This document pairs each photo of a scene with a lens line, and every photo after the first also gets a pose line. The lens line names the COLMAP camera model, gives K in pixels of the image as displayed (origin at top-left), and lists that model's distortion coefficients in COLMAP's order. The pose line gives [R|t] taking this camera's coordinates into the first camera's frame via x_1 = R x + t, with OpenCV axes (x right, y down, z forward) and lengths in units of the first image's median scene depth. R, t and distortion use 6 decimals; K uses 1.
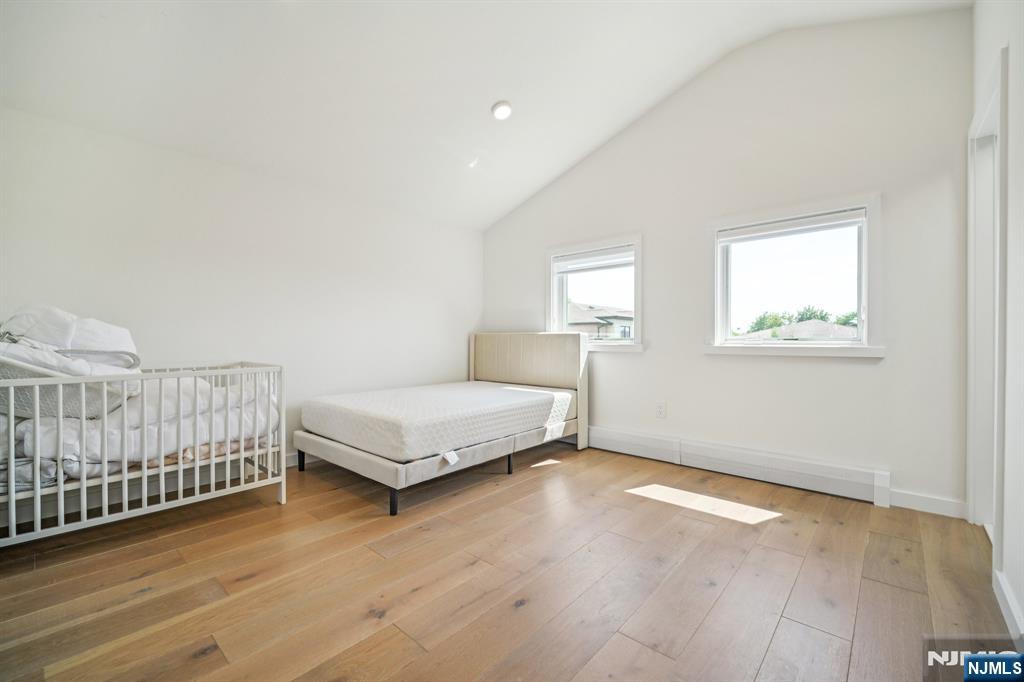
lens RADIAL K [[424.3, 0, 513.8], [0, 424.3, 330.6], [0, 0, 1]] dist [0.017091, -0.013527]
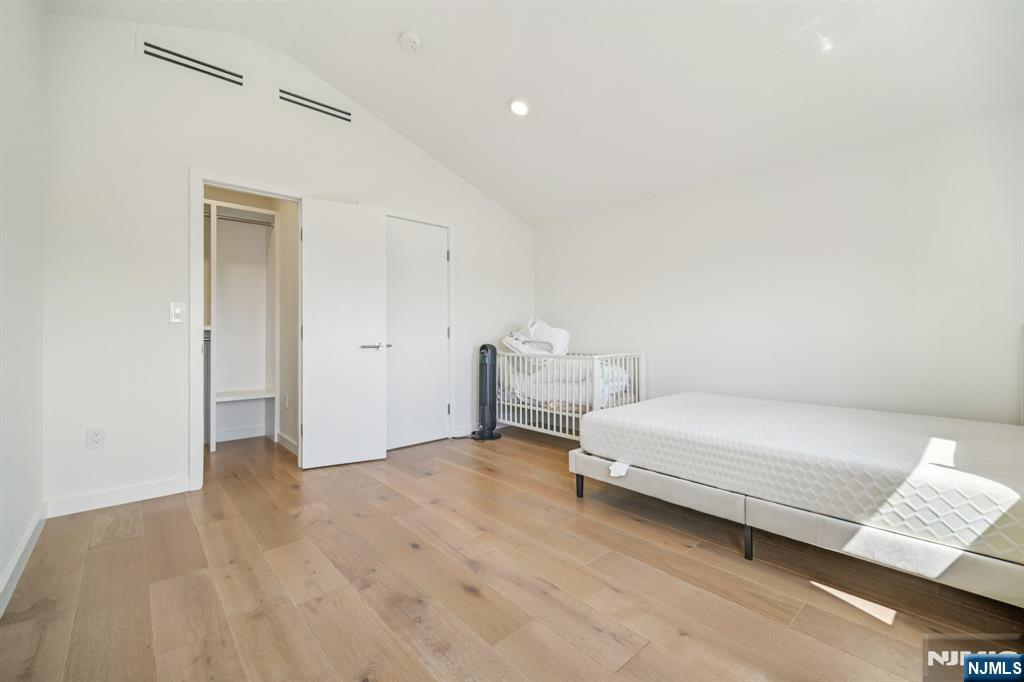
lens RADIAL K [[422.4, 0, 510.3], [0, 422.4, 337.7], [0, 0, 1]] dist [0.017759, -0.012648]
pose [[-0.115692, 0.006913, -0.993261, 0.664818], [0.018246, 0.999822, 0.004833, 0.015769], [0.993118, -0.017564, -0.115798, 0.786040]]
